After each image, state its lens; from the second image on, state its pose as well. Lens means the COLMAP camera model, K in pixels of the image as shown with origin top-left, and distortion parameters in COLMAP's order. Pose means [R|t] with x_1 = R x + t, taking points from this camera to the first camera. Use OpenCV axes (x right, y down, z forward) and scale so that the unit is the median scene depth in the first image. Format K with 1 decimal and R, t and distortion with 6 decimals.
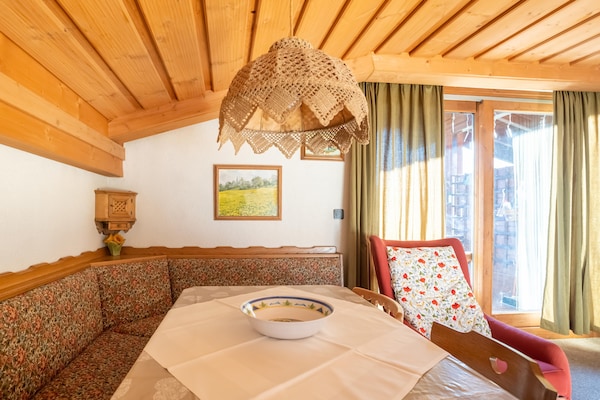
lens RADIAL K [[370.4, 0, 299.9], [0, 370.4, 199.9], [0, 0, 1]] dist [-0.000278, 0.000078]
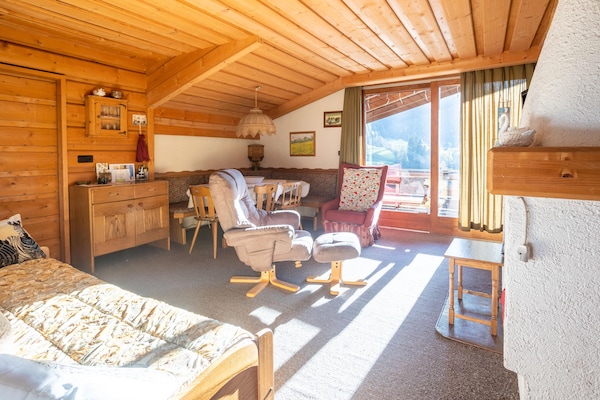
lens RADIAL K [[322.3, 0, 303.3], [0, 322.3, 159.3], [0, 0, 1]] dist [-0.020069, -0.001231]
pose [[0.786538, -0.006536, -0.617507, 1.068869], [0.024286, 0.999498, 0.020354, 0.032613], [0.617064, -0.031006, 0.786302, -0.527320]]
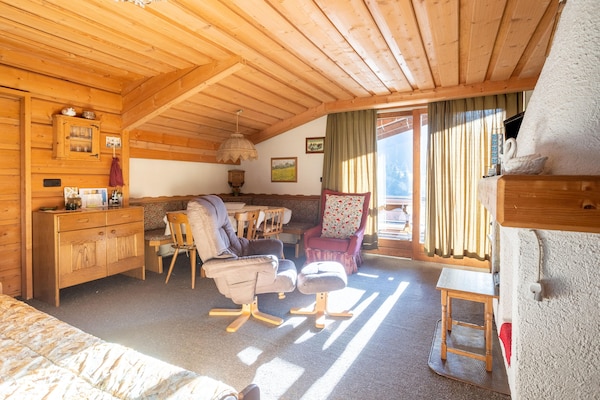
lens RADIAL K [[314.7, 0, 303.1], [0, 314.7, 183.7], [0, 0, 1]] dist [-0.028088, 0.009908]
pose [[0.825524, -0.001968, -0.564364, 1.020929], [0.013998, 0.999758, 0.016989, 0.032248], [0.564194, -0.021925, 0.825351, -0.489772]]
